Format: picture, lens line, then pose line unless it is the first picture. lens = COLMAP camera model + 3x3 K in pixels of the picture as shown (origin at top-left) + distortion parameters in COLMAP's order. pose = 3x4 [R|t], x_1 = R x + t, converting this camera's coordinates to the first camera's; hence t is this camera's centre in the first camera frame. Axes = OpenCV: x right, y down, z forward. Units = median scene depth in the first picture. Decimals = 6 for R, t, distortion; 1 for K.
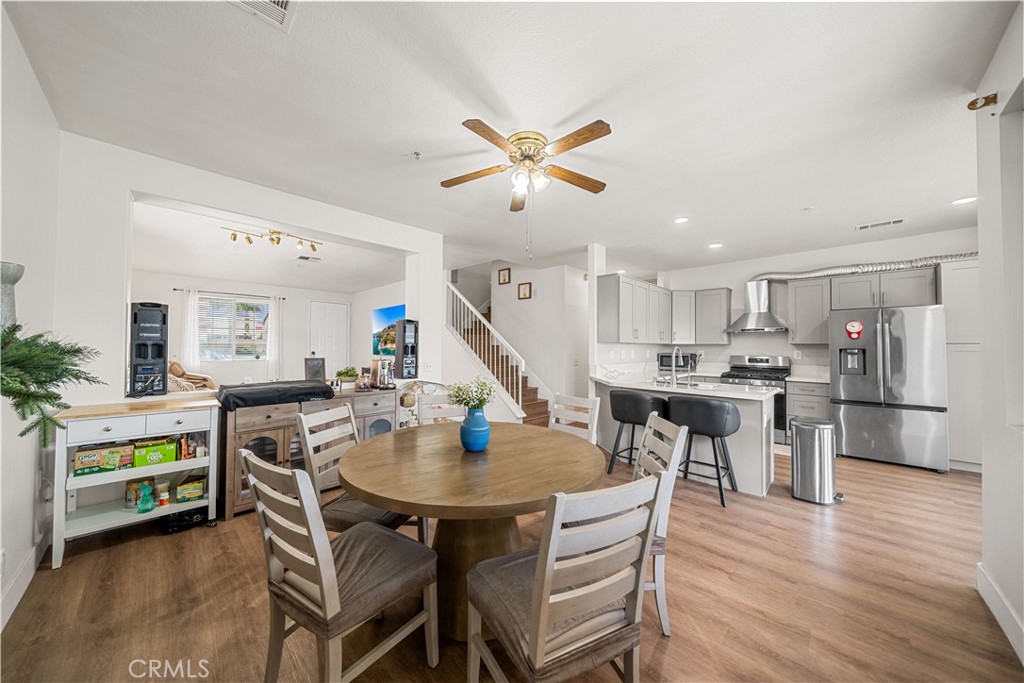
lens RADIAL K [[347.3, 0, 512.0], [0, 347.3, 341.5], [0, 0, 1]] dist [-0.000261, 0.000030]
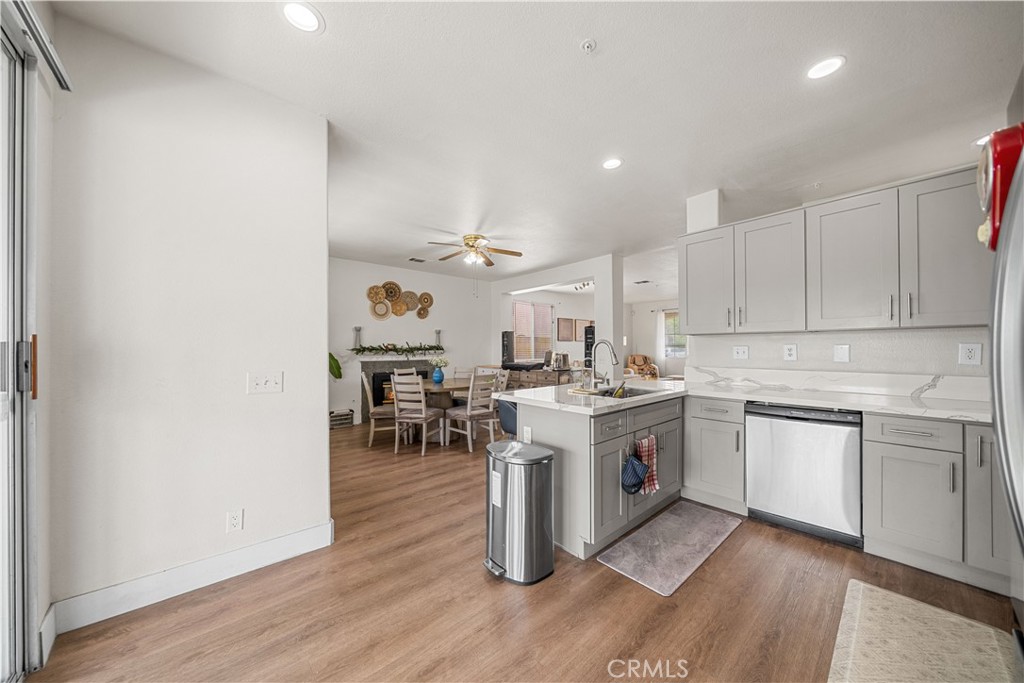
lens RADIAL K [[347.3, 0, 512.0], [0, 347.3, 341.5], [0, 0, 1]] dist [-0.000261, 0.000030]
pose [[-0.073005, -0.022497, -0.997078, 1.983703], [0.015796, 0.999594, -0.023710, 0.044362], [0.997207, -0.017481, -0.072620, 1.354210]]
